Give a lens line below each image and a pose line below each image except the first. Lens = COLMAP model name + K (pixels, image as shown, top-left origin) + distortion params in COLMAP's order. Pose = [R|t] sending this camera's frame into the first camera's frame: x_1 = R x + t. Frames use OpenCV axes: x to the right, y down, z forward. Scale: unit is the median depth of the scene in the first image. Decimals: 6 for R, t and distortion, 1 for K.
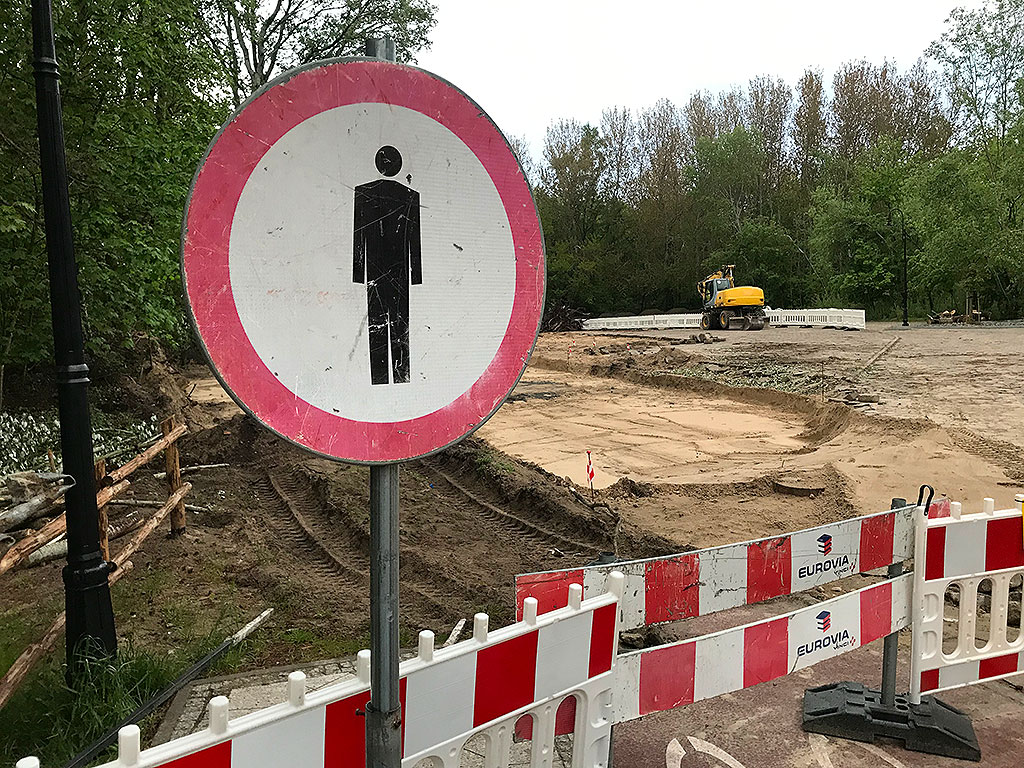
lens RADIAL K [[866.0, 0, 512.0], [0, 866.0, 384.0], [0, 0, 1]] dist [0.043457, -0.040136]
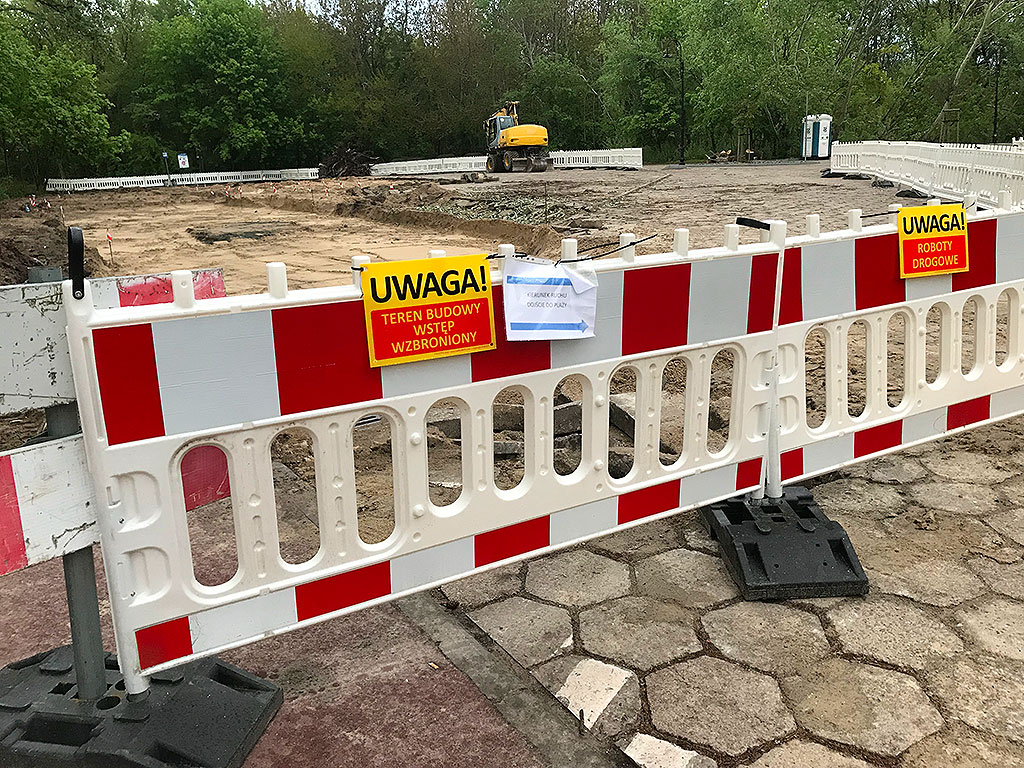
lens RADIAL K [[866.0, 0, 512.0], [0, 866.0, 384.0], [0, 0, 1]] dist [0.043457, -0.040136]
pose [[0.978972, -0.052643, 0.197086, 0.049583], [0.019925, 0.986185, 0.164446, 0.010401], [-0.203020, -0.157061, 0.966496, 0.044142]]
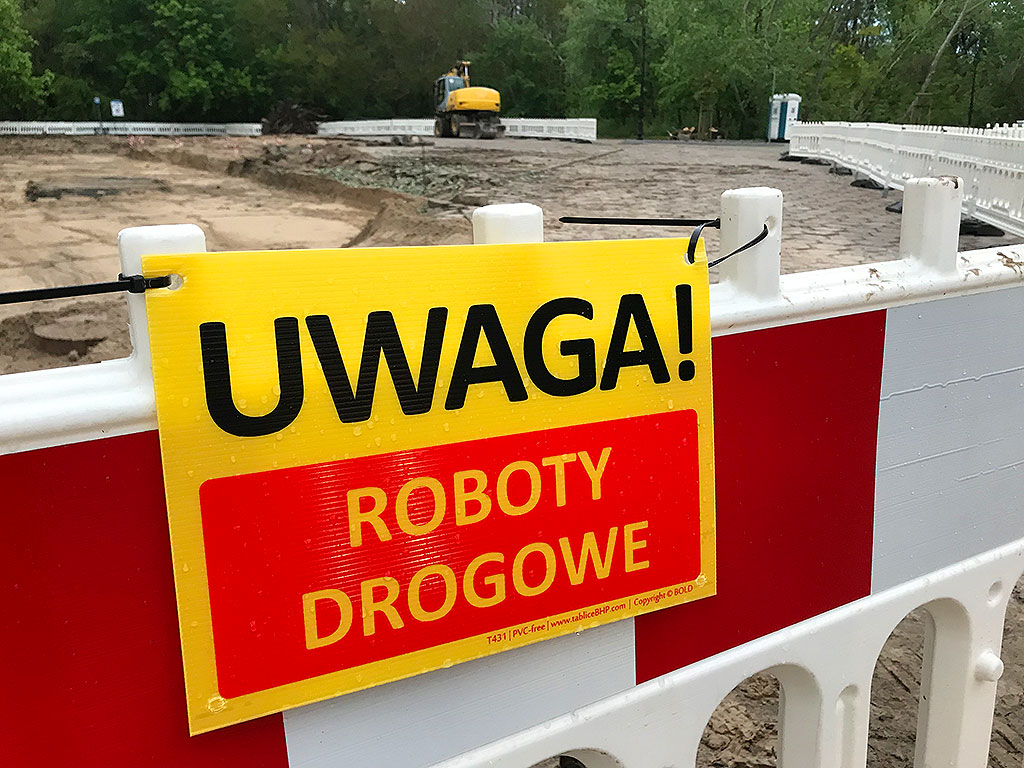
lens RADIAL K [[874.0, 0, 517.0], [0, 874.0, 385.8], [0, 0, 1]] dist [0.012625, 0.009356]
pose [[0.971488, -0.018664, 0.236352, 0.091777], [-0.028934, 0.980112, 0.196326, 0.008227], [-0.235315, -0.197567, 0.951627, 0.092345]]
